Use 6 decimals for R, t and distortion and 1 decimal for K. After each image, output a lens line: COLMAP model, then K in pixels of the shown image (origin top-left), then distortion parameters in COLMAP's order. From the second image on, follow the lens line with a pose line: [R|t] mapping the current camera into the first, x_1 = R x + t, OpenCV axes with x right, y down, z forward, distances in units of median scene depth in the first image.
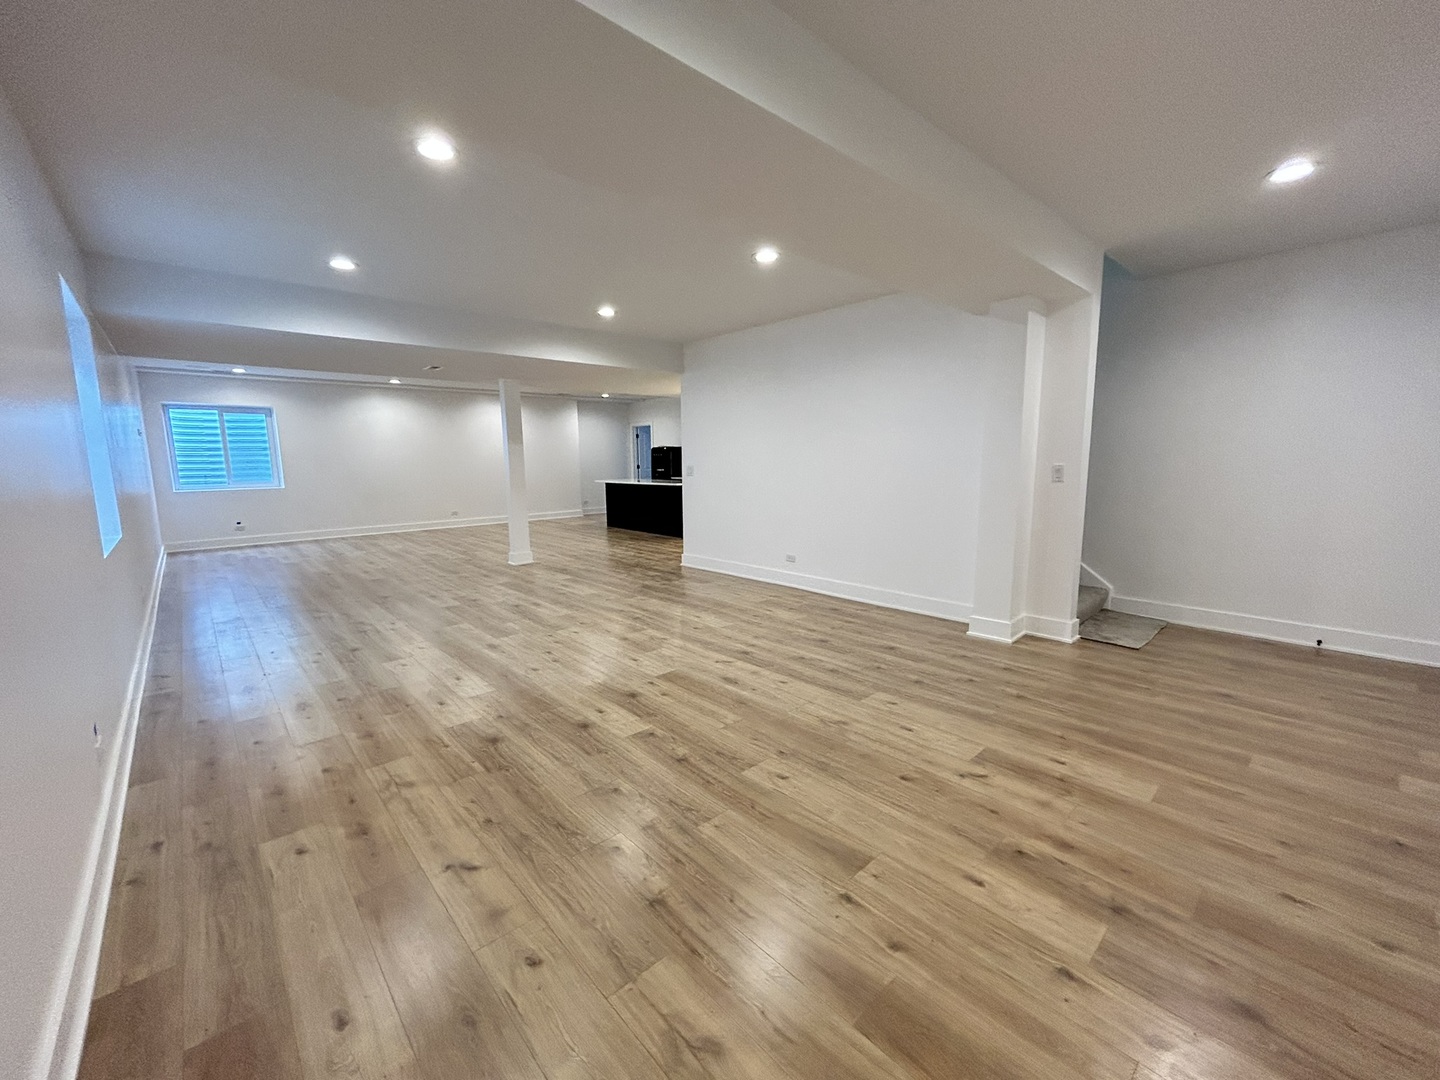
lens RADIAL K [[587.1, 0, 720.0], [0, 587.1, 540.0], [0, 0, 1]] dist [0.001408, -0.000013]
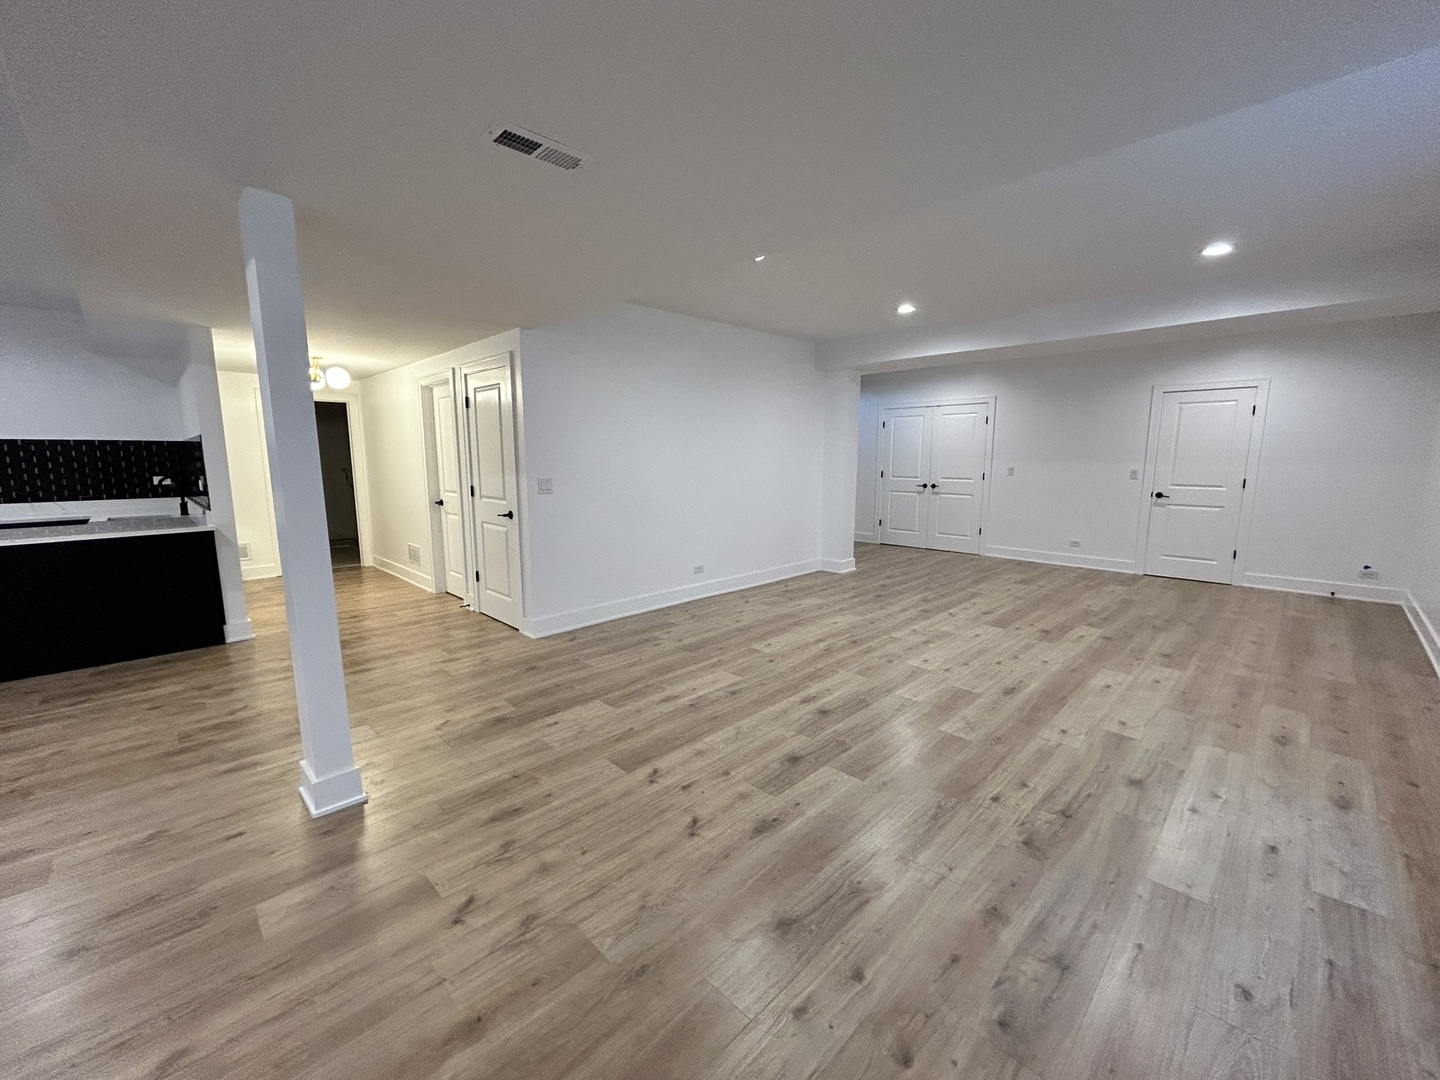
lens RADIAL K [[587.1, 0, 720.0], [0, 587.1, 540.0], [0, 0, 1]] dist [0.001408, -0.000013]
pose [[-0.043562, -0.131911, 0.990304, -1.172167], [0.143021, 0.980212, 0.136858, -0.201375], [-0.988761, 0.147596, -0.023833, 1.404745]]
